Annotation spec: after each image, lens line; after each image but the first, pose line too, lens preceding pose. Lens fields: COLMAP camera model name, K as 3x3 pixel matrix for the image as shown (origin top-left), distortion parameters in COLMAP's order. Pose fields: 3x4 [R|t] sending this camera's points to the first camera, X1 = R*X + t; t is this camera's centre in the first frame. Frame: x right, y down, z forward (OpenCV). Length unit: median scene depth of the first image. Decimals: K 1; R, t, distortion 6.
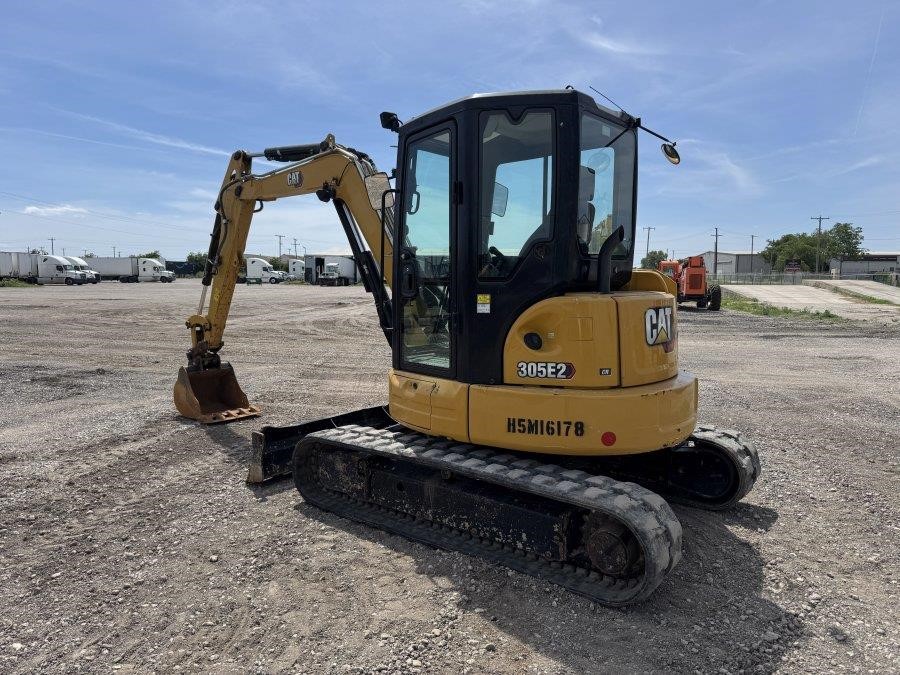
lens RADIAL K [[630.9, 0, 449.5], [0, 630.9, 338.3], [0, 0, 1]] dist [0.058696, -0.062369]
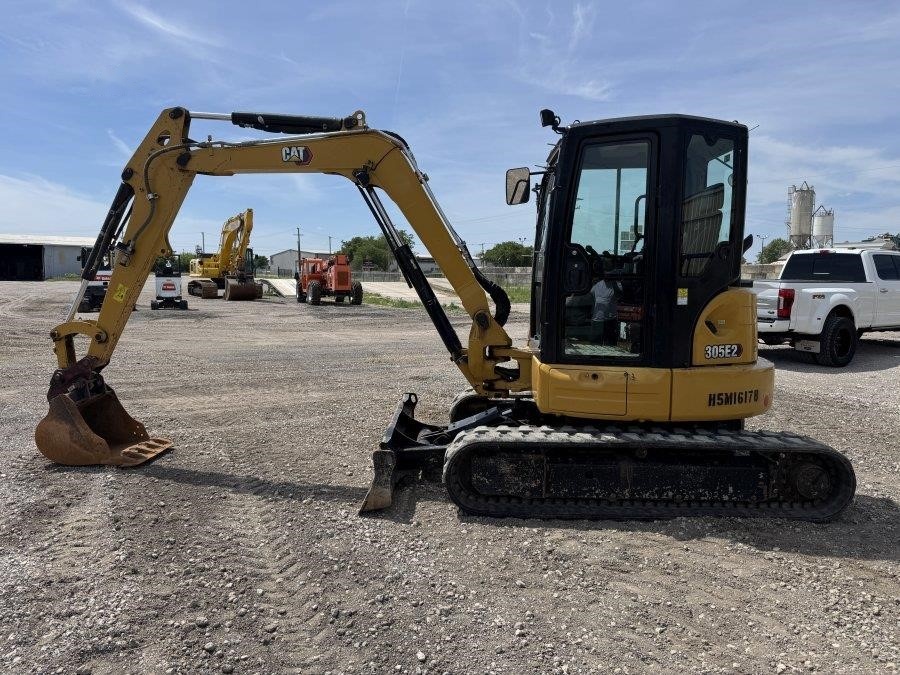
lens RADIAL K [[630.9, 0, 451.7], [0, 630.9, 337.4], [0, 0, 1]] dist [0.058696, -0.062369]
pose [[0.797668, -0.052723, 0.600788, -0.914504], [0.049833, 0.998527, 0.021464, -0.025887], [-0.601034, 0.012818, 0.799120, 0.312491]]
